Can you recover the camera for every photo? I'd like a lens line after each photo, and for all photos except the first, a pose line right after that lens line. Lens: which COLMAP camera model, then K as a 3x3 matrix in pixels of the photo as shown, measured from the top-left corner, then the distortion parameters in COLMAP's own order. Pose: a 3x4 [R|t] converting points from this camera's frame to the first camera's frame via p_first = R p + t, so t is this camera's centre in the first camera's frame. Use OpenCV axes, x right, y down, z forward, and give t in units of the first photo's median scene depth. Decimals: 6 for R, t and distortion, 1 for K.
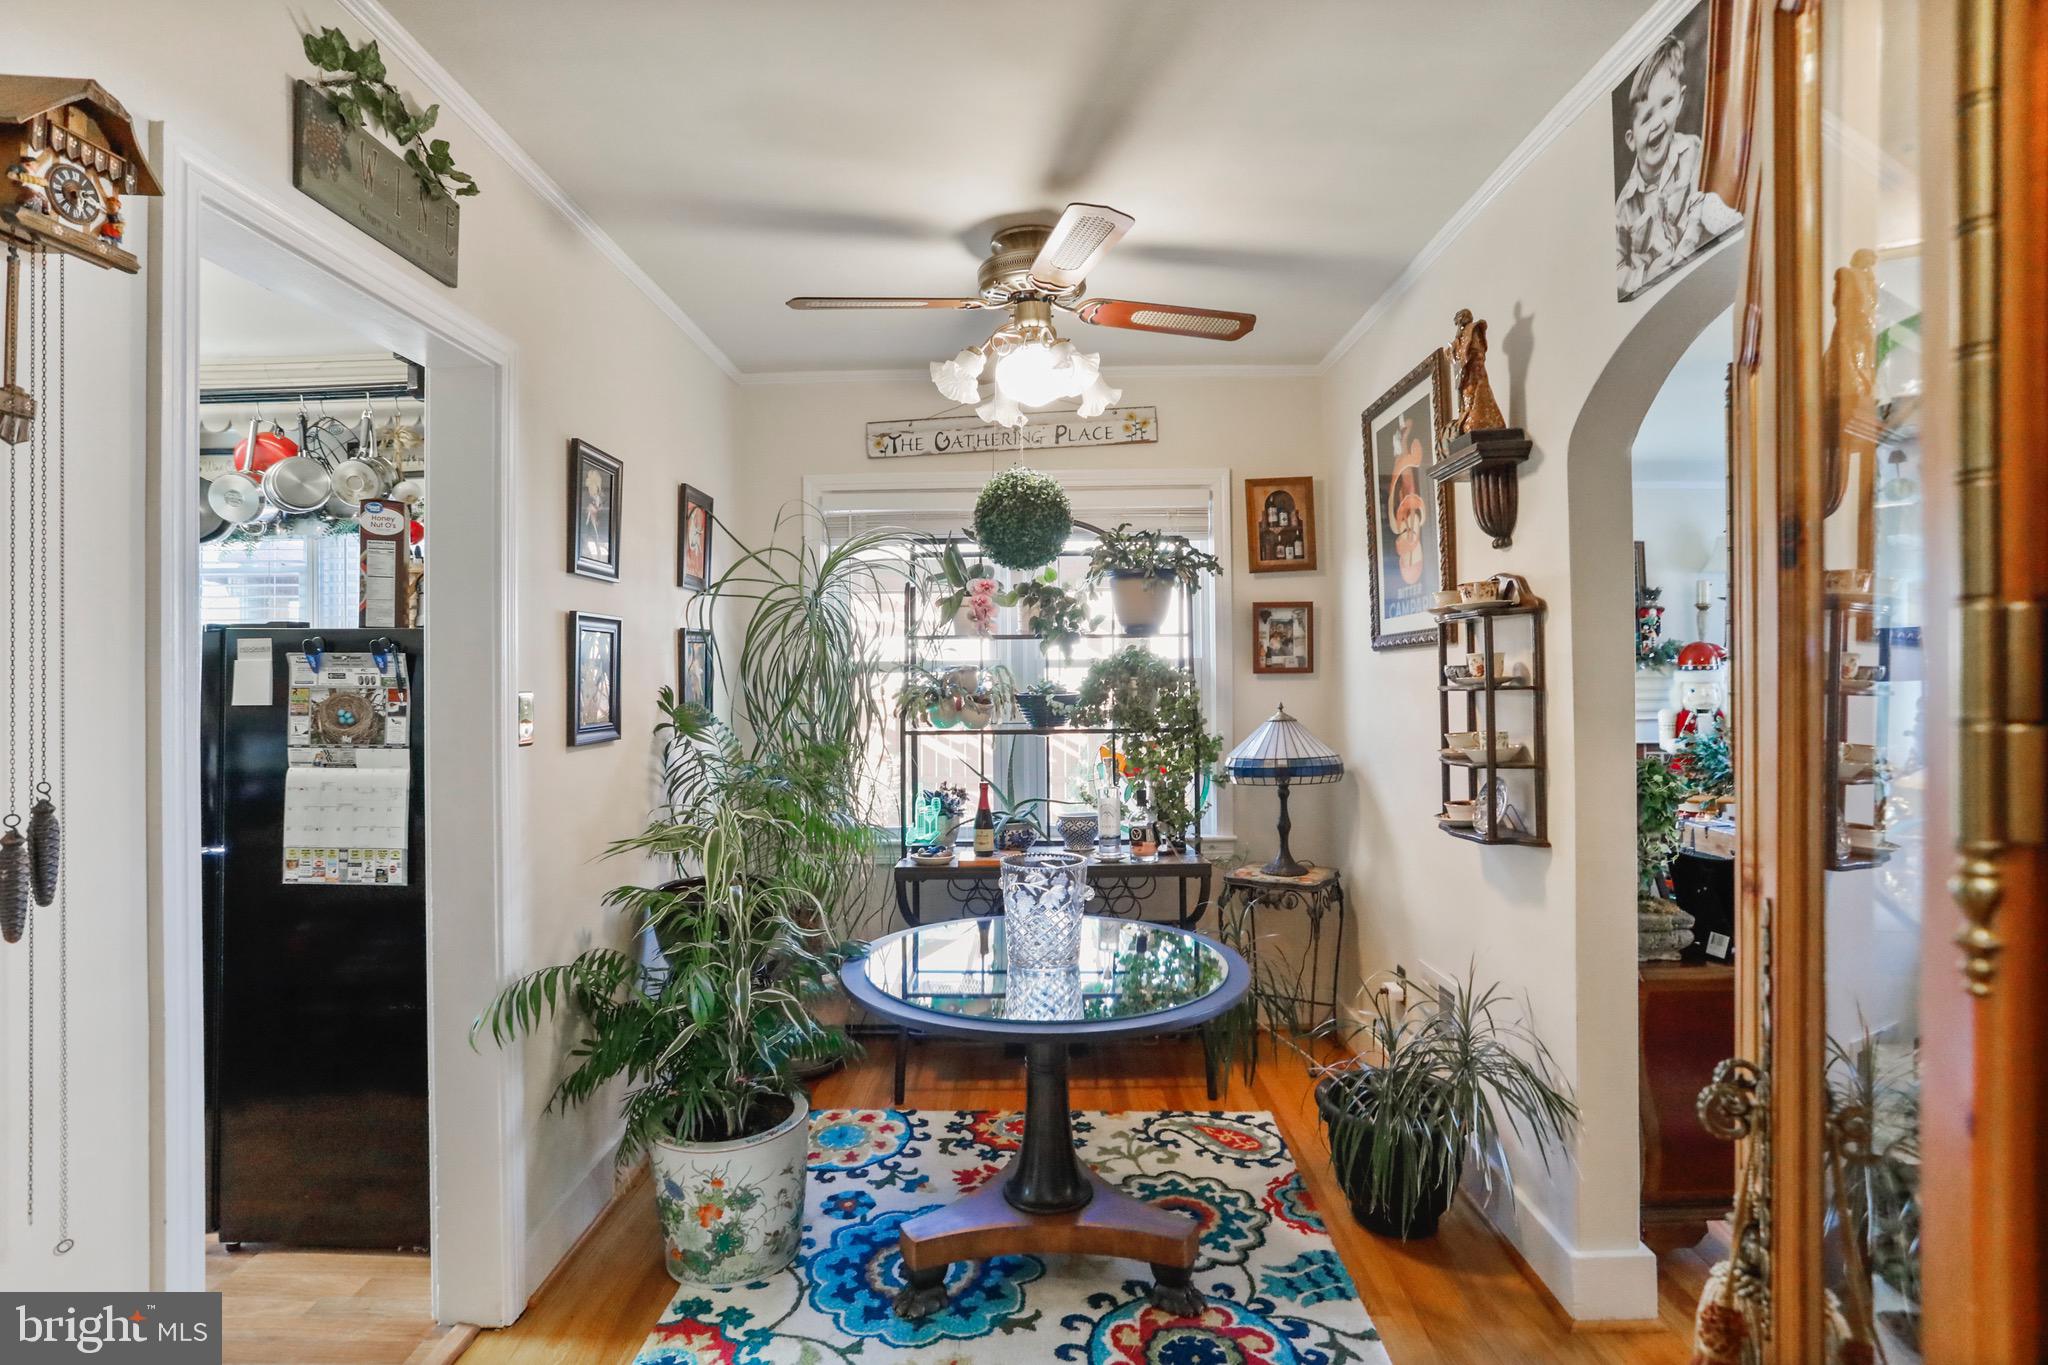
lens RADIAL K [[1023.6, 0, 978.8], [0, 1023.6, 665.7], [0, 0, 1]] dist [-0.049545, 0.020593]
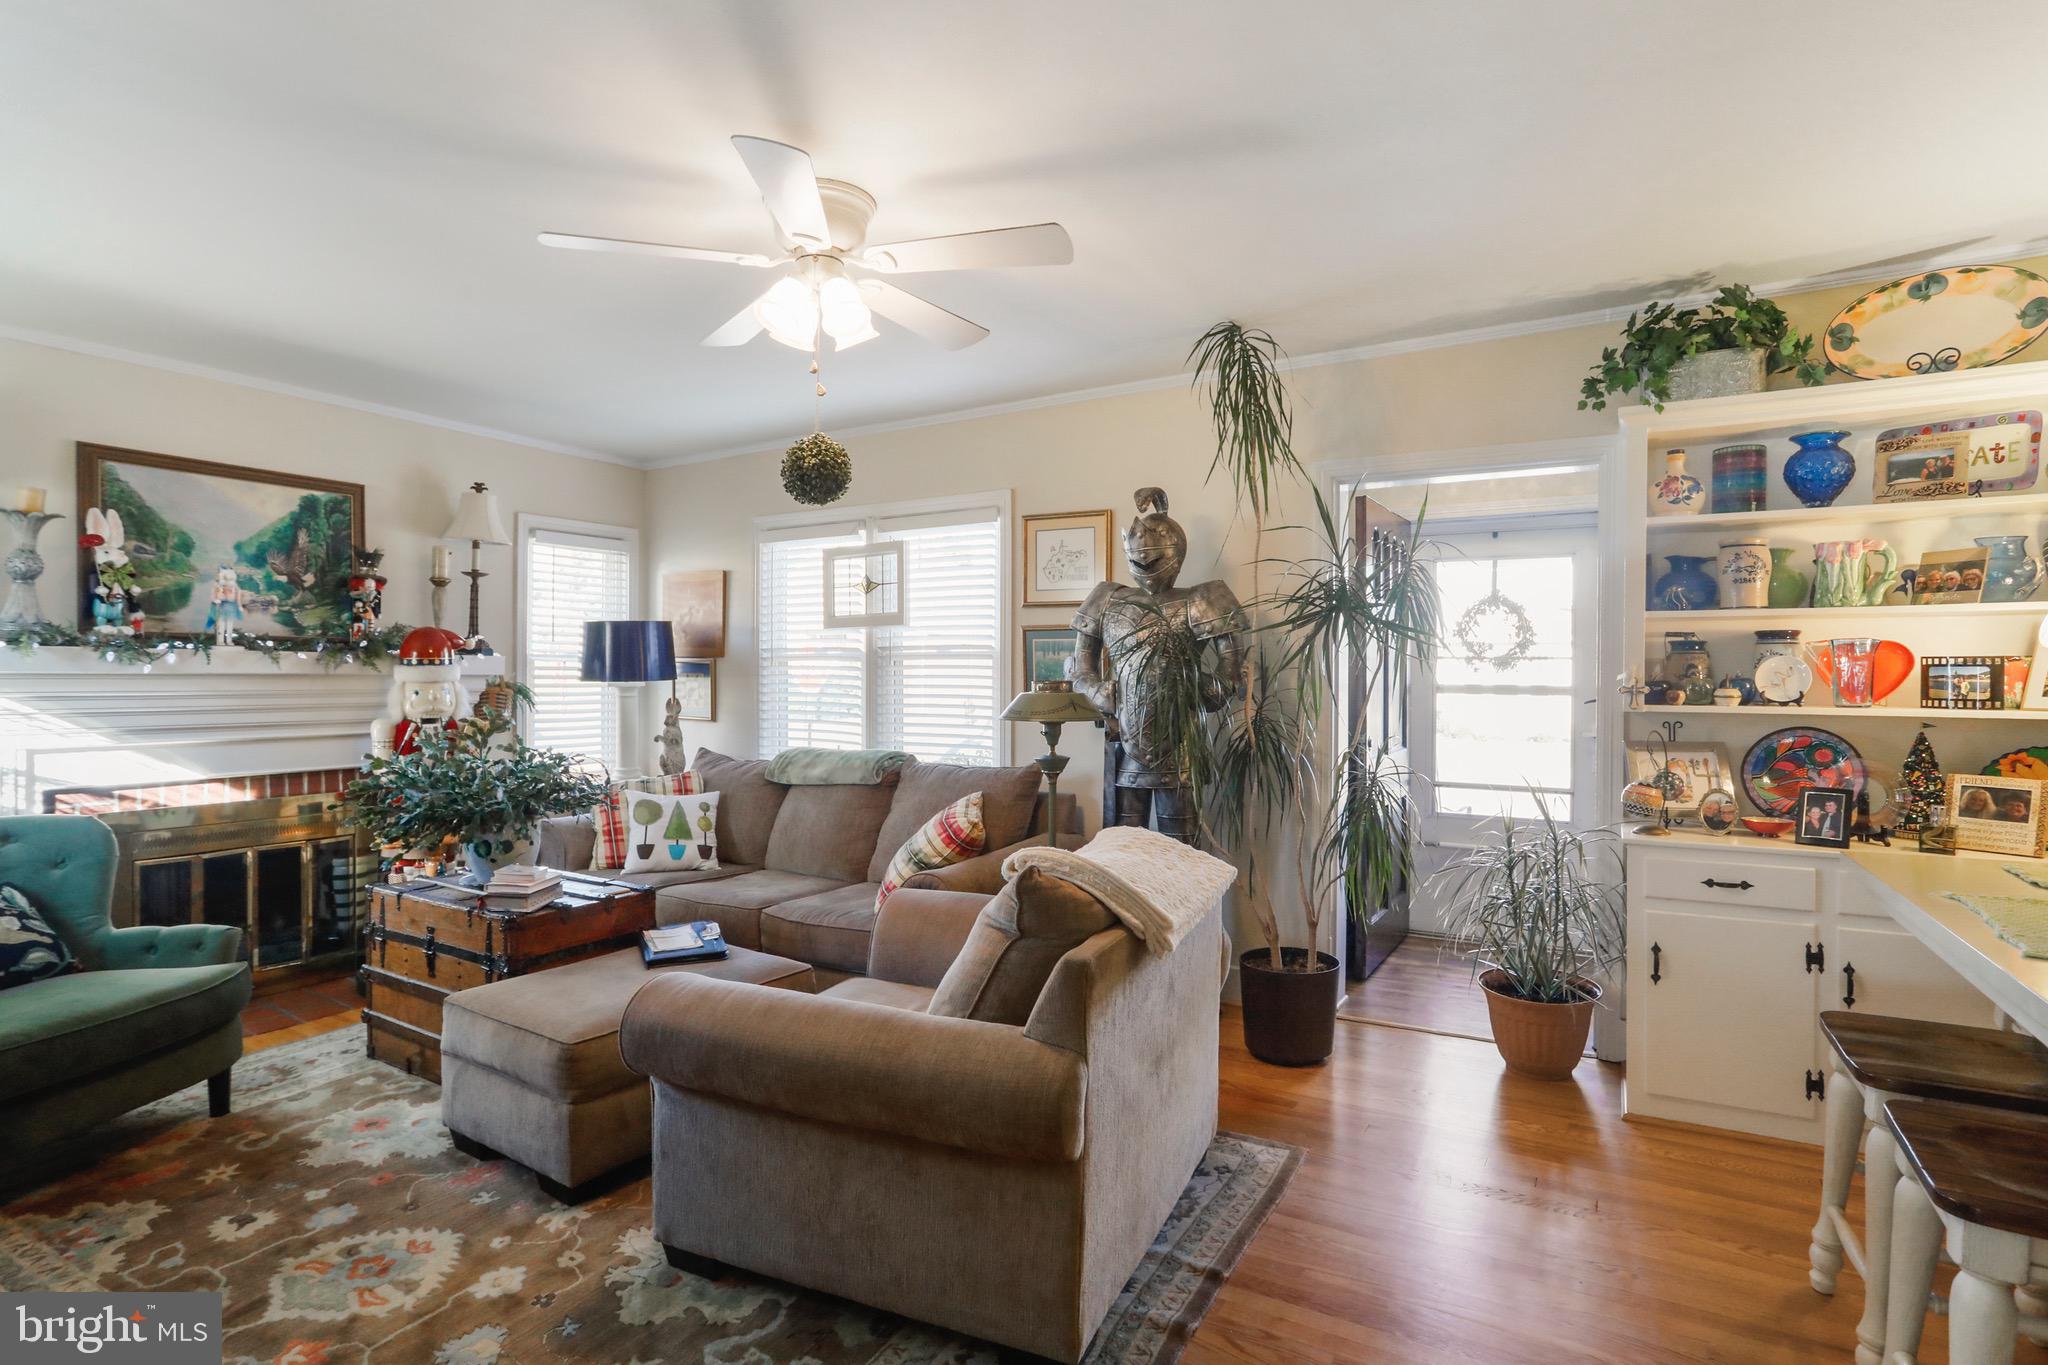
lens RADIAL K [[1023.6, 0, 1036.9], [0, 1023.6, 682.5], [0, 0, 1]] dist [-0.049545, 0.020593]
pose [[0.483242, 0.002167, 0.875484, 0.529971], [-0.010445, 0.999940, 0.003291, 0.018495], [-0.875425, -0.010735, 0.483235, 0.462548]]
